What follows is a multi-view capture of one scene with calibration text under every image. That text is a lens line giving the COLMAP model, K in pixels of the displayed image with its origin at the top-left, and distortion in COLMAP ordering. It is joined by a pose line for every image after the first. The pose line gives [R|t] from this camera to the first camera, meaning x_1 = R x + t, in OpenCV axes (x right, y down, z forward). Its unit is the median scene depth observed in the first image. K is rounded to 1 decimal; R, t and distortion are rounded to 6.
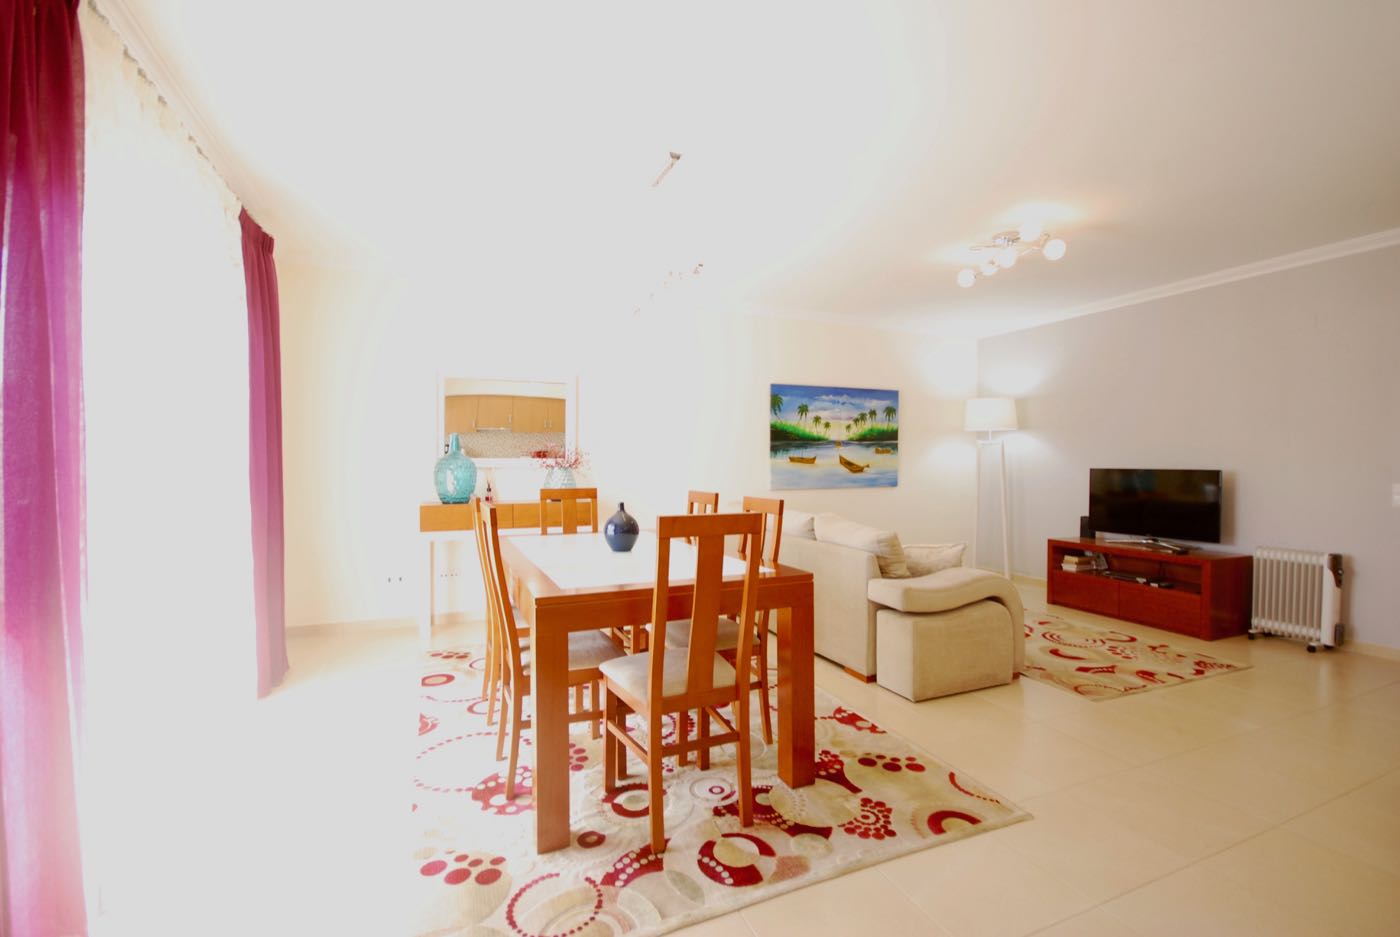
lens RADIAL K [[619.0, 0, 701.8], [0, 619.0, 473.7], [0, 0, 1]] dist [0.000238, -0.000414]
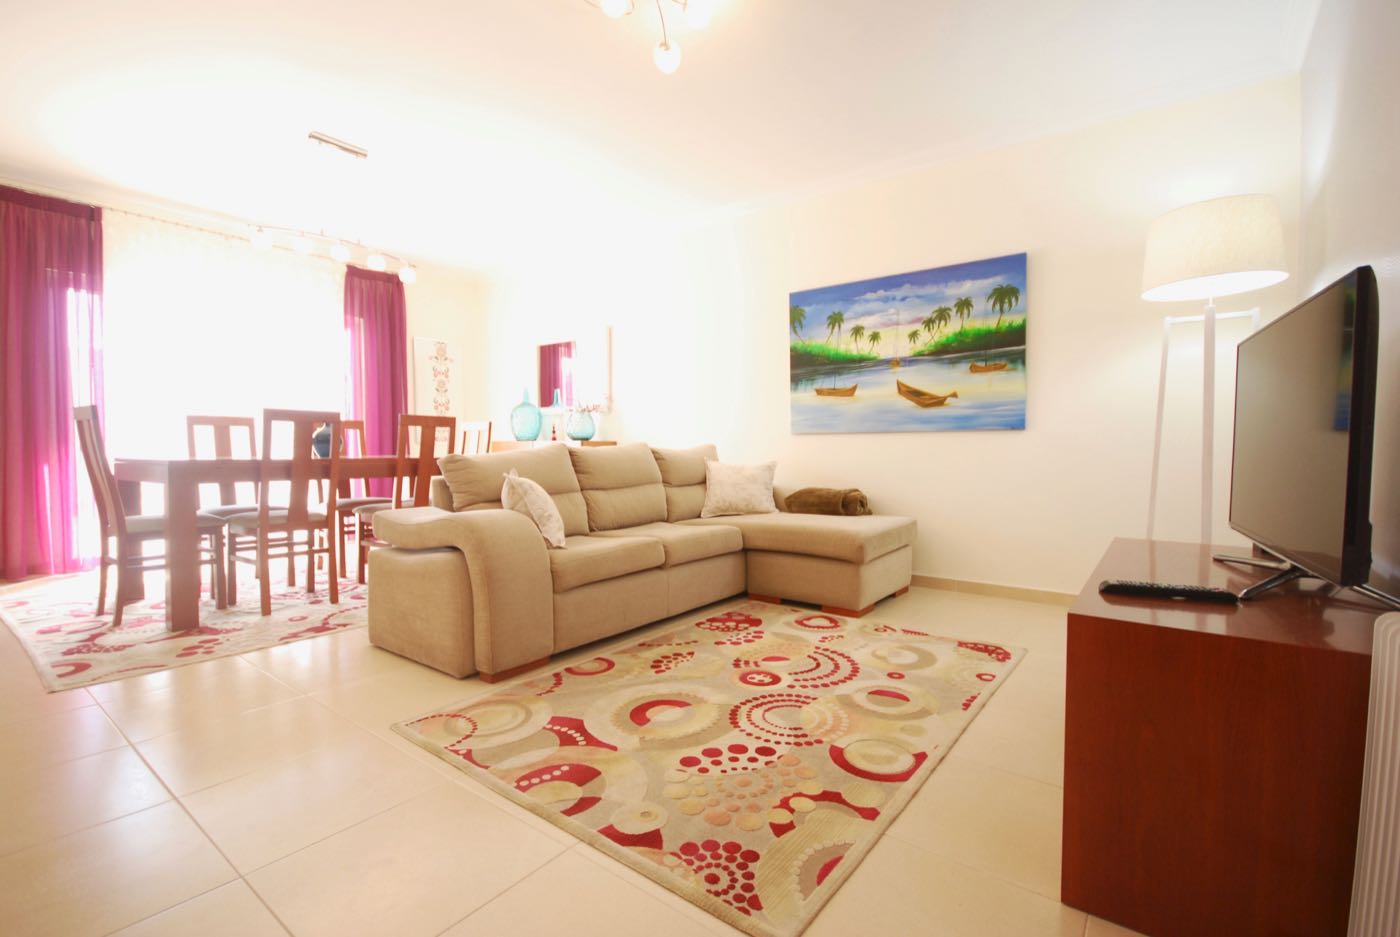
lens RADIAL K [[619.0, 0, 705.3], [0, 619.0, 470.3], [0, 0, 1]] dist [0.000238, -0.000414]
pose [[0.498106, 0.032448, -0.866509, 0.690778], [-0.018771, 0.999469, 0.026637, 0.050178], [0.866913, 0.002998, 0.498450, 0.510098]]
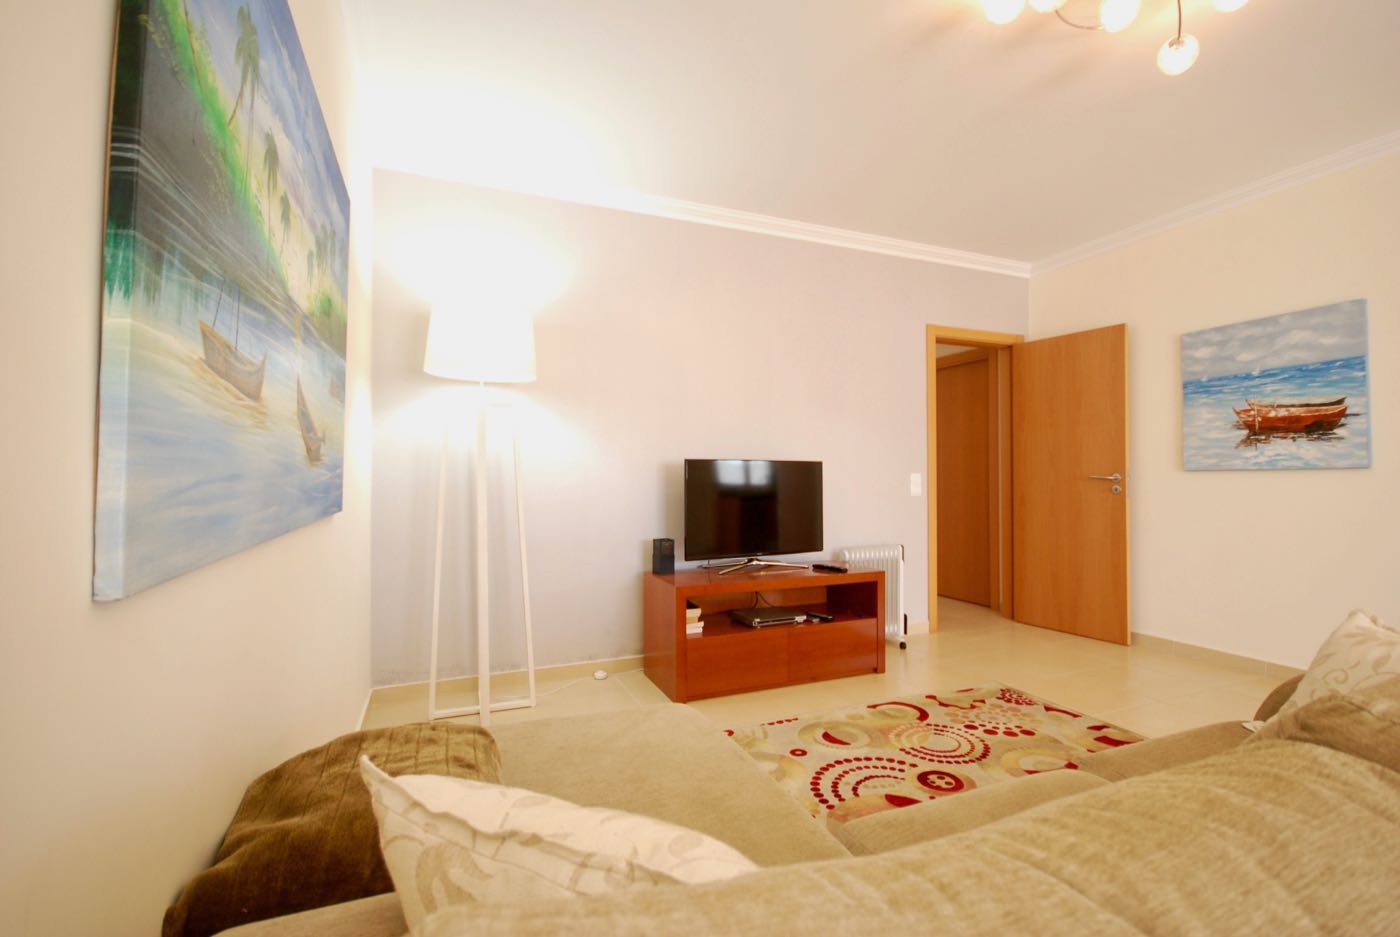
lens RADIAL K [[619.0, 0, 698.3], [0, 619.0, 465.3], [0, 0, 1]] dist [0.000238, -0.000414]
pose [[0.014853, 0.013720, 0.999796, 0.001809], [0.027030, 0.999535, -0.014118, 0.003494], [-0.999524, 0.027234, 0.014475, 0.867528]]
